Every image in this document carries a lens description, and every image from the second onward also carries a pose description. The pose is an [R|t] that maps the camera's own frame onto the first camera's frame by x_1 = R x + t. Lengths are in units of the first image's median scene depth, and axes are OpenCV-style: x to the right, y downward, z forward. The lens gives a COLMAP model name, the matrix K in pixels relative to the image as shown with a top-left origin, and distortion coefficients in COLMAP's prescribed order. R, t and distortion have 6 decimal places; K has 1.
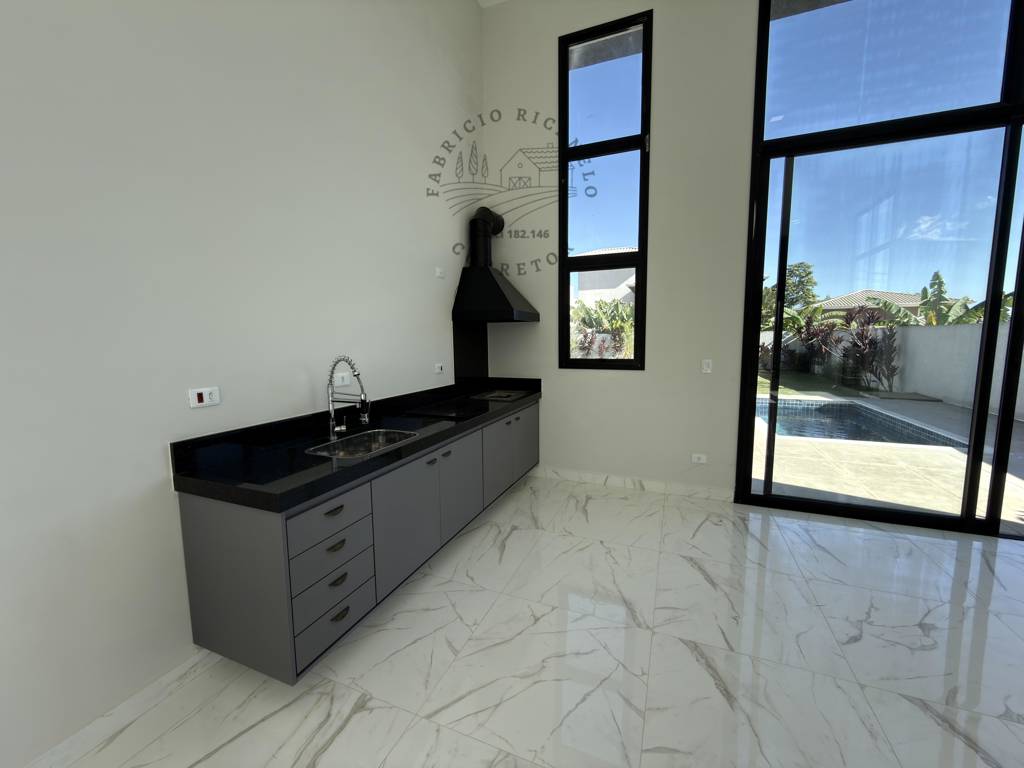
lens RADIAL K [[408.9, 0, 511.1], [0, 408.9, 382.7], [0, 0, 1]] dist [-0.001609, -0.000396]
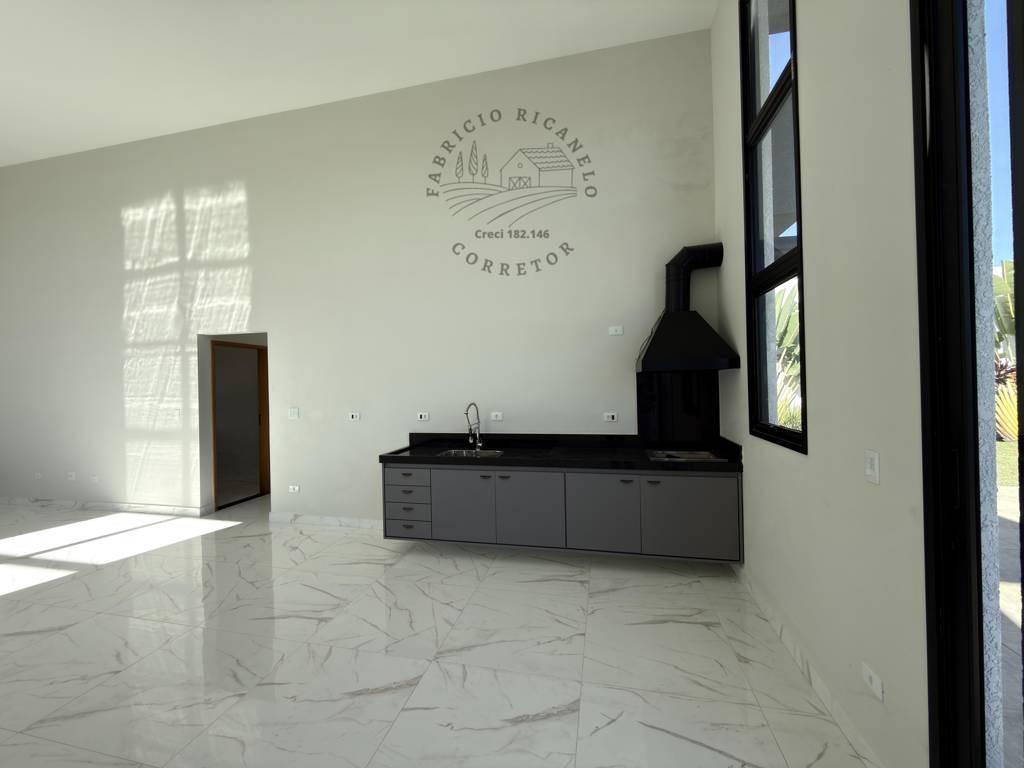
lens RADIAL K [[408.9, 0, 511.1], [0, 408.9, 382.7], [0, 0, 1]] dist [-0.001609, -0.000396]
pose [[0.166163, 0.004829, -0.986086, 0.926277], [-0.088277, 0.996046, -0.009997, -0.100127], [0.982139, 0.088710, 0.165932, 0.597018]]
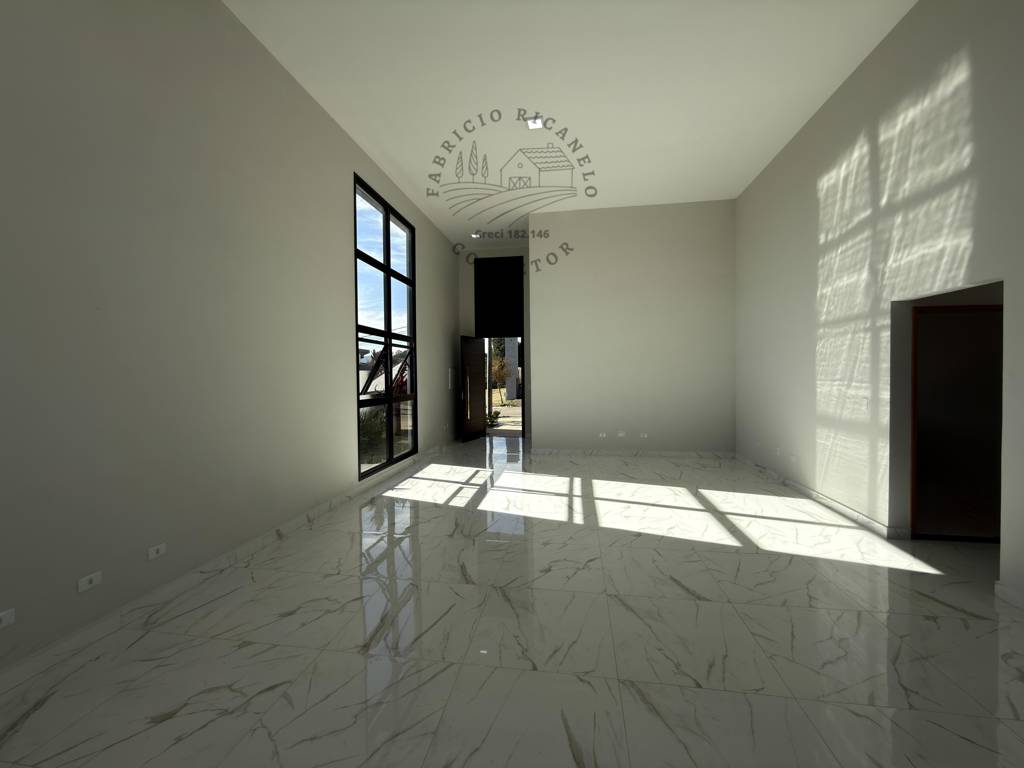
lens RADIAL K [[408.9, 0, 511.1], [0, 408.9, 382.7], [0, 0, 1]] dist [-0.001609, -0.000396]
pose [[-0.972345, 0.022614, -0.232452, 0.558115], [-0.007215, 0.991917, 0.126681, -0.102401], [0.233438, 0.124855, -0.964323, 0.582033]]
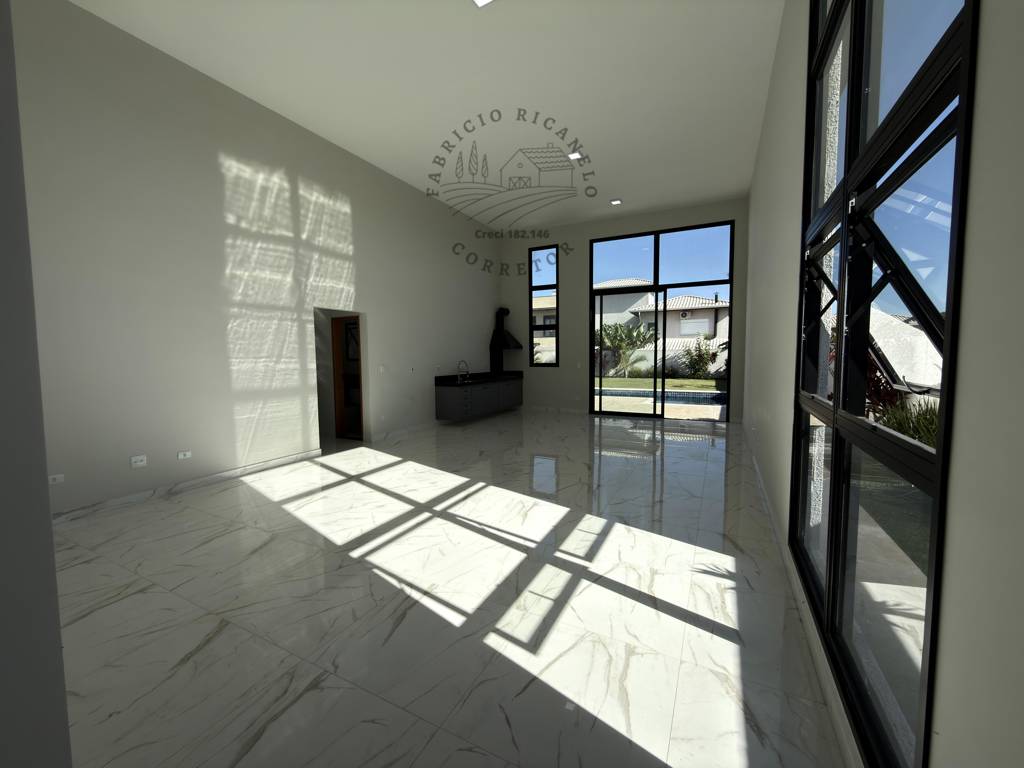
lens RADIAL K [[408.9, 0, 511.1], [0, 408.9, 382.7], [0, 0, 1]] dist [-0.001609, -0.000396]
pose [[0.996671, 0.007486, -0.081186, 0.265781], [-0.010461, 0.999287, -0.036274, 0.206644], [0.080857, 0.037003, 0.996039, -2.037708]]
